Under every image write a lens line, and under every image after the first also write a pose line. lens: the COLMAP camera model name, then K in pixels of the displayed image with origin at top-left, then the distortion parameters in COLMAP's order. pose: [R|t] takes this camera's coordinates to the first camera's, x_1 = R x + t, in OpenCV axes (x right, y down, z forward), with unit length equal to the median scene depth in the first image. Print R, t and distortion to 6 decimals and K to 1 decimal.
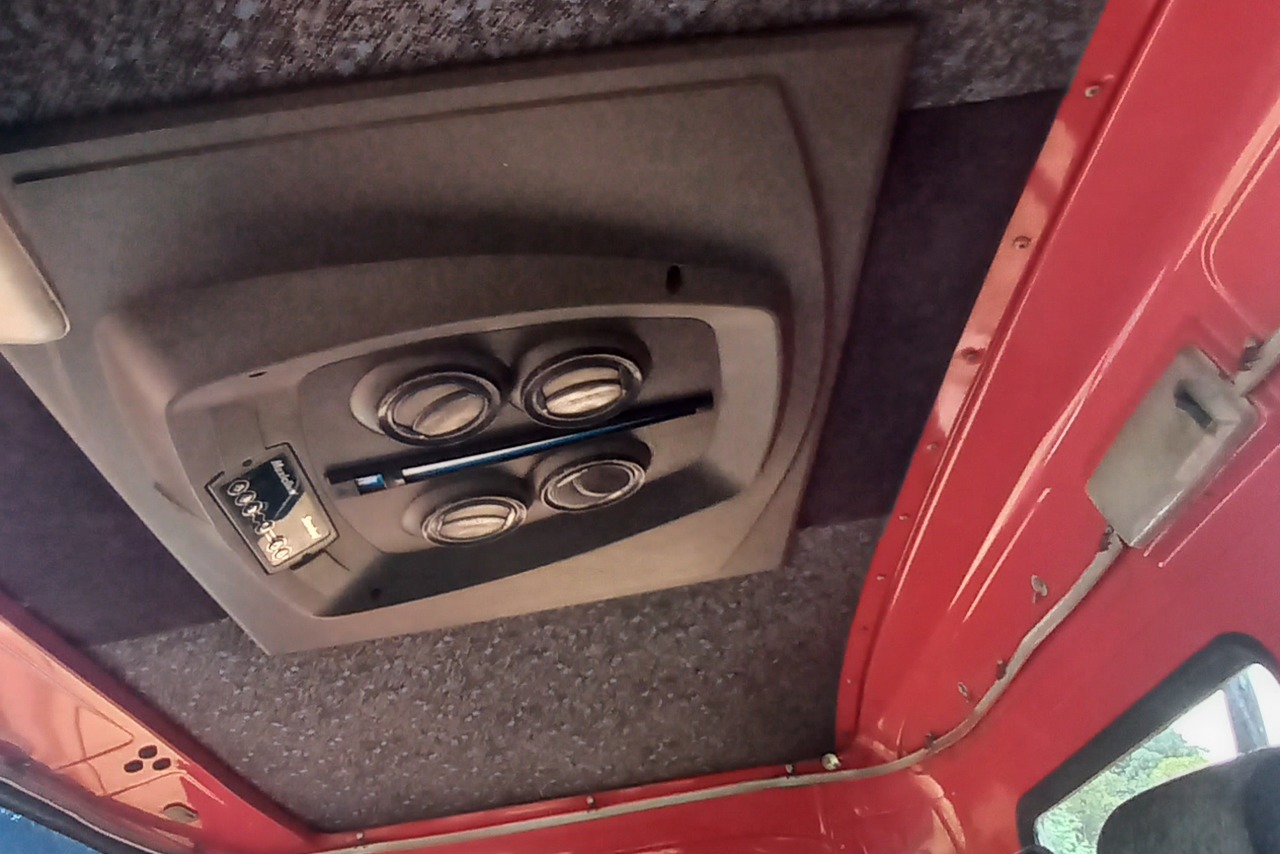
lens RADIAL K [[823.9, 0, 635.7], [0, 823.9, 418.0], [0, 0, 1]] dist [0.000026, -0.000808]
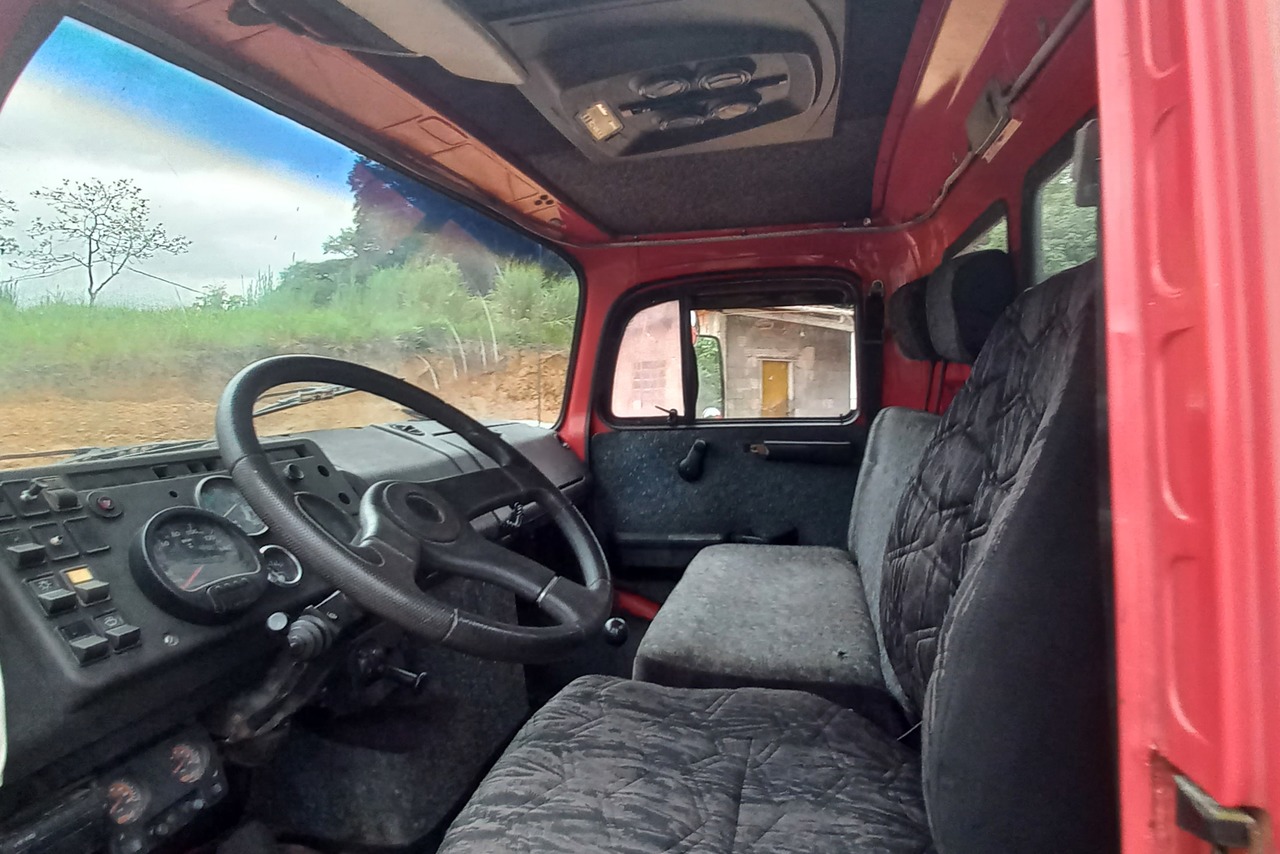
lens RADIAL K [[823.9, 0, 635.7], [0, 823.9, 418.0], [0, 0, 1]] dist [0.000026, -0.000808]
pose [[0.961355, 0.132057, -0.241572, 0.278709], [0.058302, 0.759898, 0.647423, -0.602724], [0.269066, -0.636488, 0.722833, -0.977602]]
